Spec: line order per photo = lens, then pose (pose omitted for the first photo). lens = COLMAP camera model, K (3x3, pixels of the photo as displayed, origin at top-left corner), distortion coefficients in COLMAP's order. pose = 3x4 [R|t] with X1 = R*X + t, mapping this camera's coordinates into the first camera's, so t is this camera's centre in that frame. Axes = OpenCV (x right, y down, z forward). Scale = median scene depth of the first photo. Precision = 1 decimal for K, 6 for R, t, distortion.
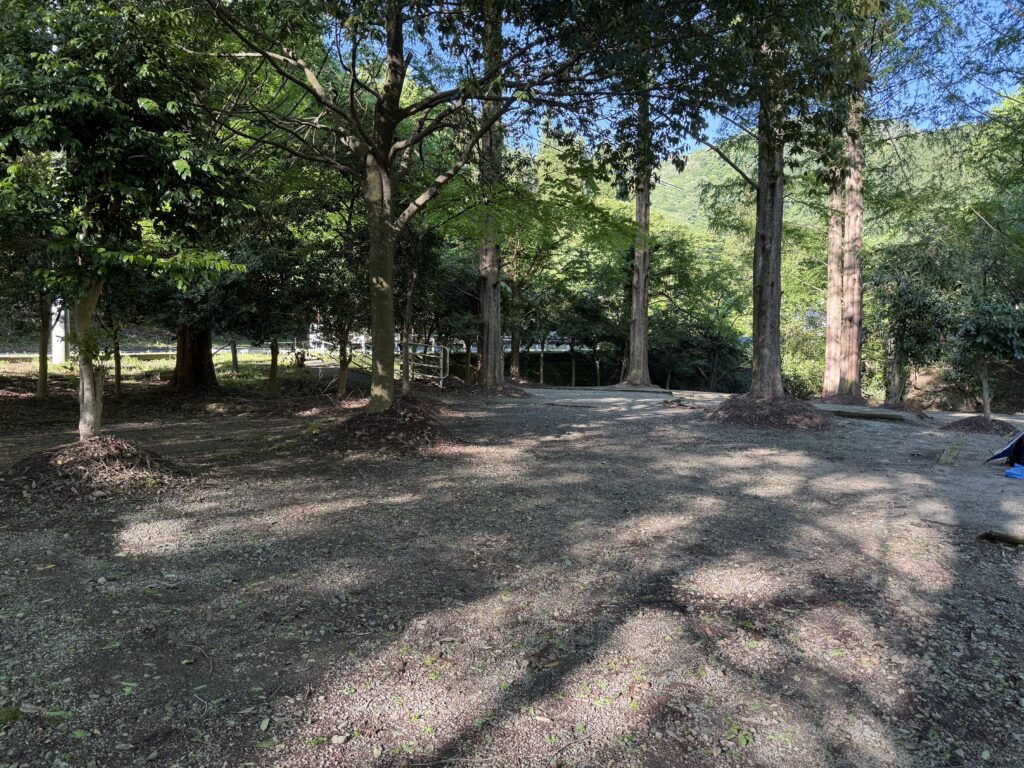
lens RADIAL K [[731.4, 0, 512.0], [0, 731.4, 384.0], [0, 0, 1]] dist [0.009244, -0.009079]
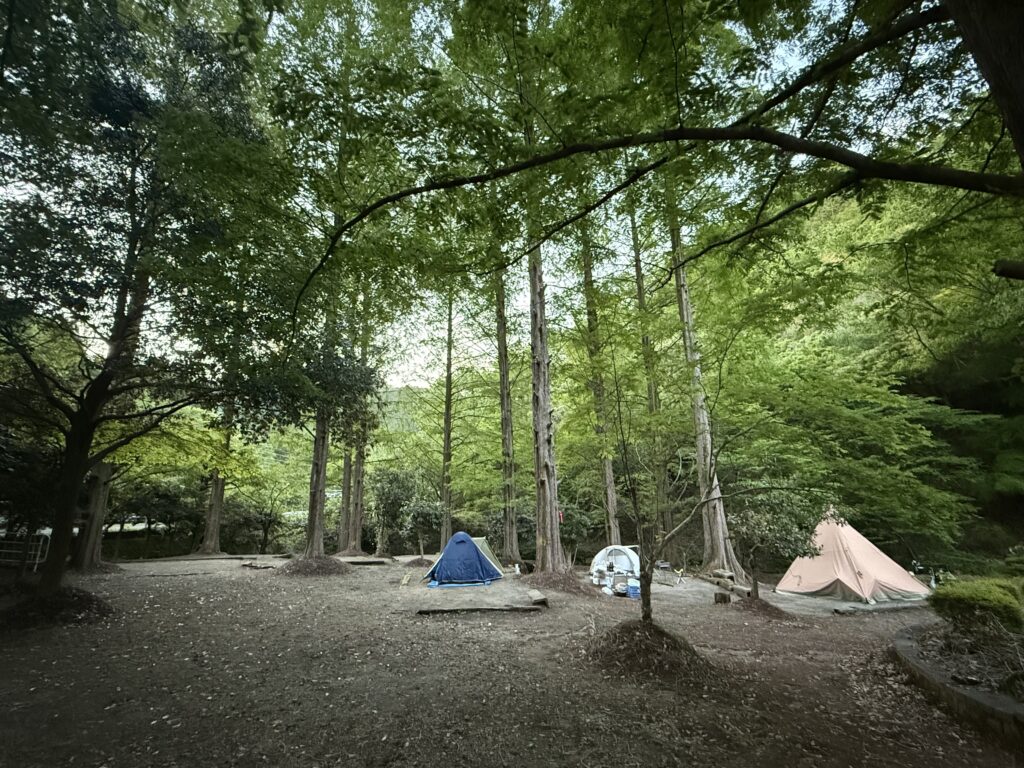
lens RADIAL K [[483.9, 0, 512.0], [0, 483.9, 384.0], [0, 0, 1]] dist [-0.003488, -0.000431]
pose [[0.735856, 0.148543, 0.660644, -0.061089], [0.062571, 0.956551, -0.284772, -0.009045], [-0.674241, 0.250889, 0.694589, -0.105325]]
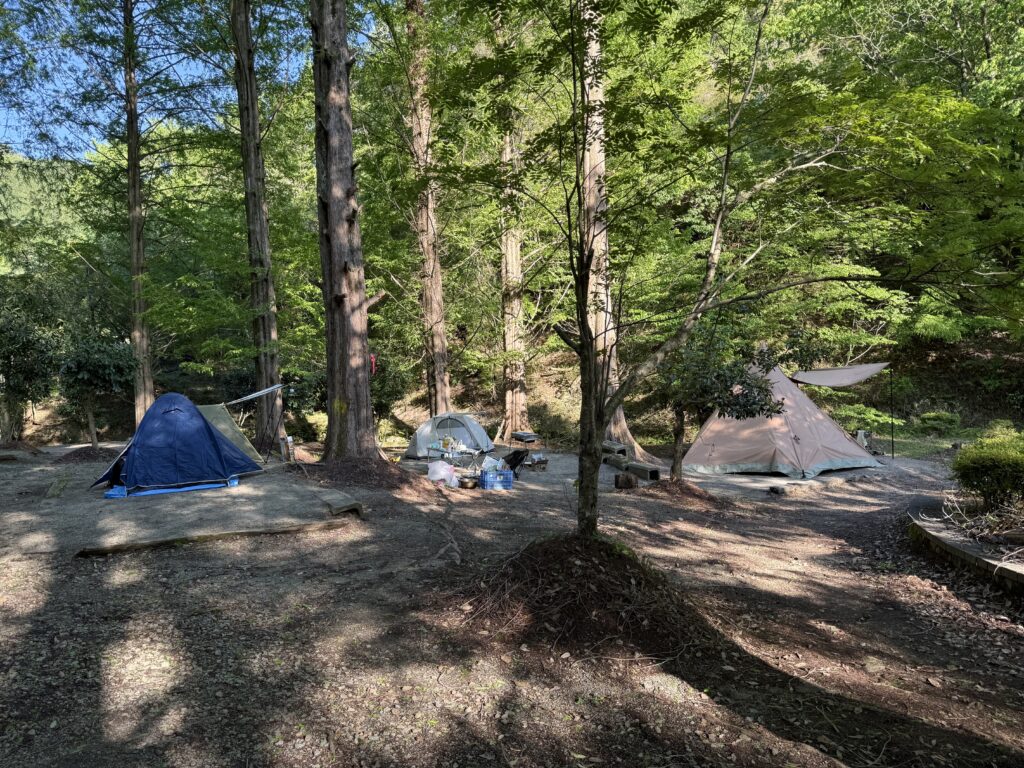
lens RADIAL K [[731.4, 0, 512.0], [0, 731.4, 384.0], [0, 0, 1]] dist [0.009244, -0.009079]
pose [[0.471791, -0.045035, 0.880560, -0.005319], [0.082545, 0.996565, 0.006741, -0.001474], [-0.877838, 0.069505, 0.473888, -0.028764]]
